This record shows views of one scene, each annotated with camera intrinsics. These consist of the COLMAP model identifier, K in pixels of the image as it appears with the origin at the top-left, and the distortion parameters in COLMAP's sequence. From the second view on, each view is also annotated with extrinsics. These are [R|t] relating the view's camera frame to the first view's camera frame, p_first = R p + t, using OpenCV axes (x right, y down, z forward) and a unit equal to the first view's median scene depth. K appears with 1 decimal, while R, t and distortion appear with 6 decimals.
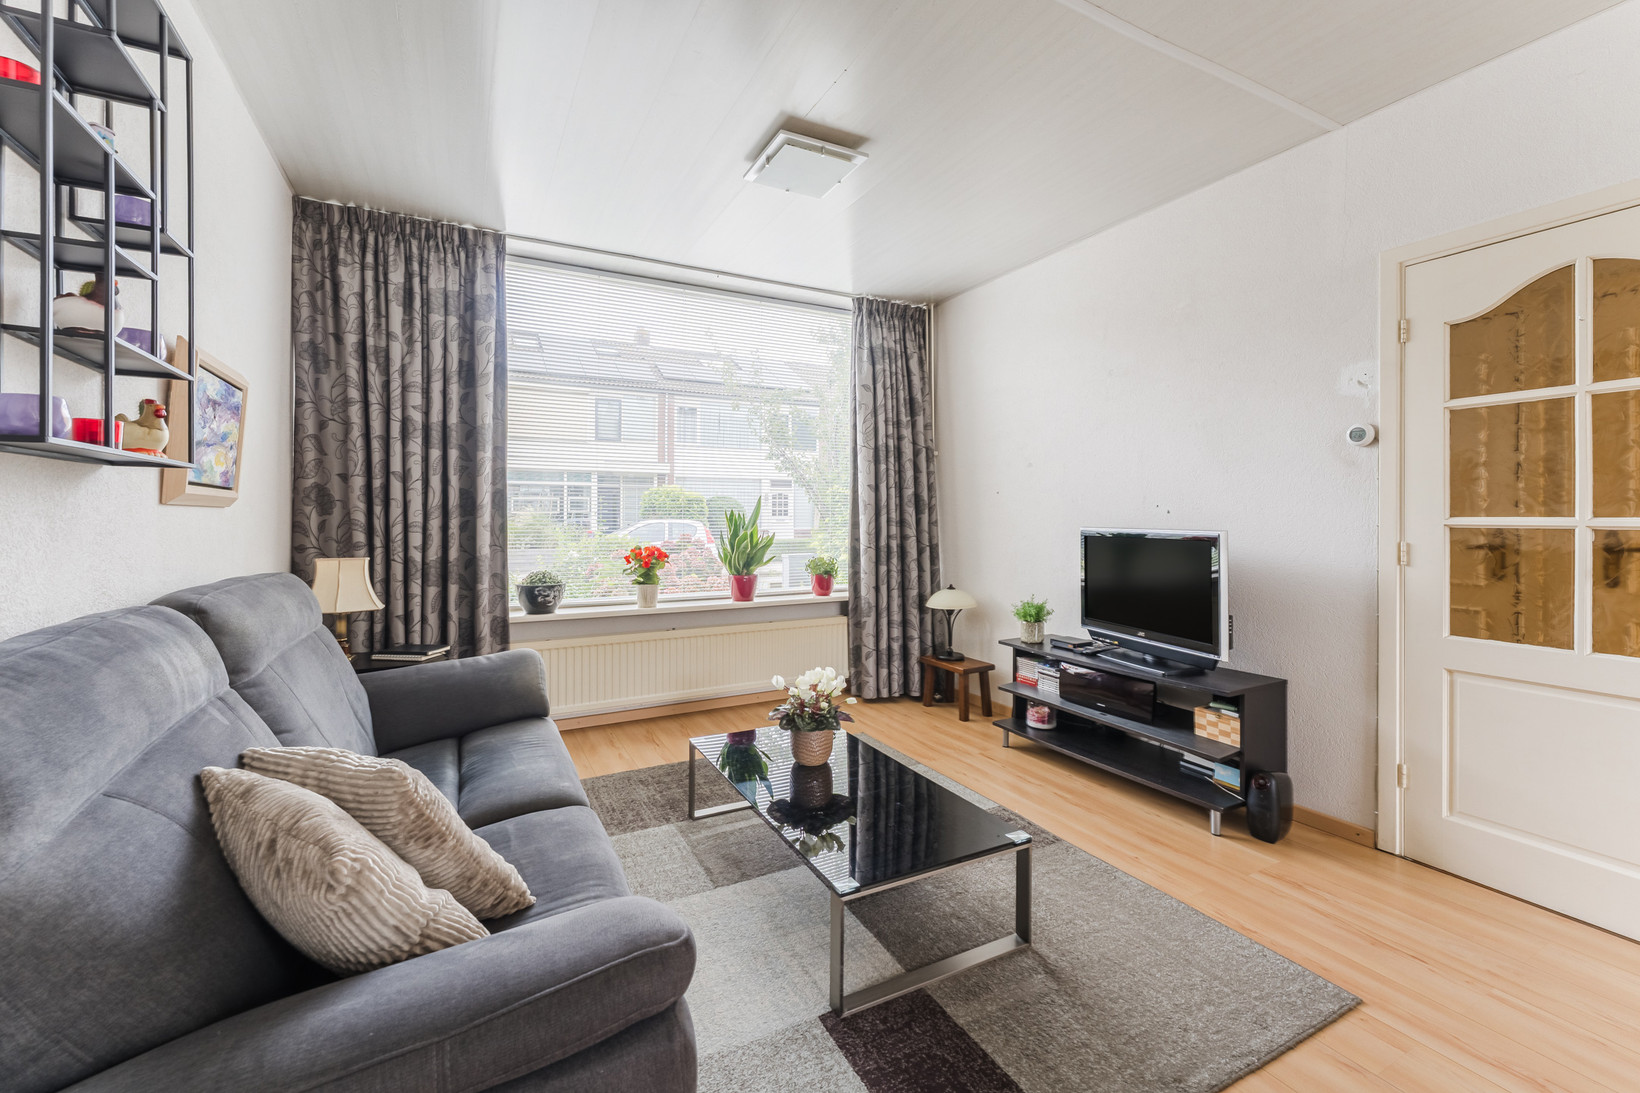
lens RADIAL K [[677.8, 0, 837.1], [0, 677.8, 508.1], [0, 0, 1]] dist [-0.000237, -0.001060]
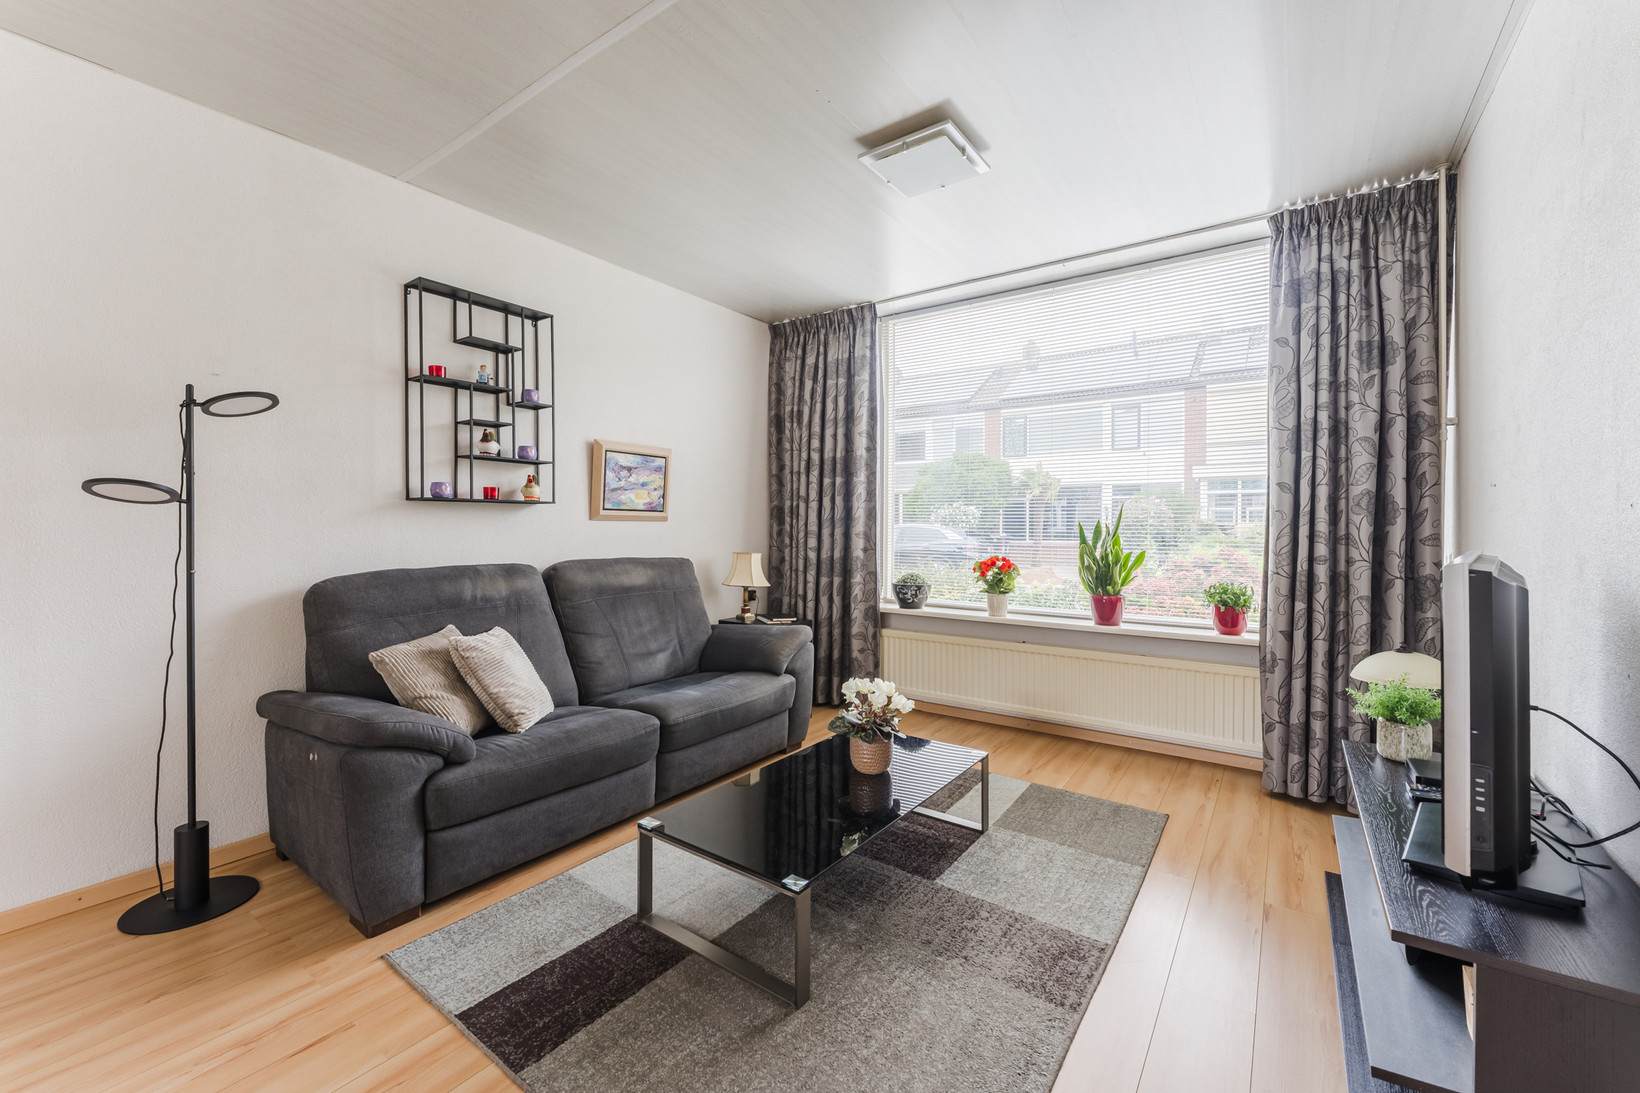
lens RADIAL K [[677.8, 0, 807.1], [0, 677.8, 523.7], [0, 0, 1]] dist [-0.000237, -0.001060]
pose [[0.429929, -0.000894, -0.902862, 0.491504], [0.007185, 0.999971, 0.002432, 0.002455], [0.902834, -0.007533, 0.429923, 0.284776]]
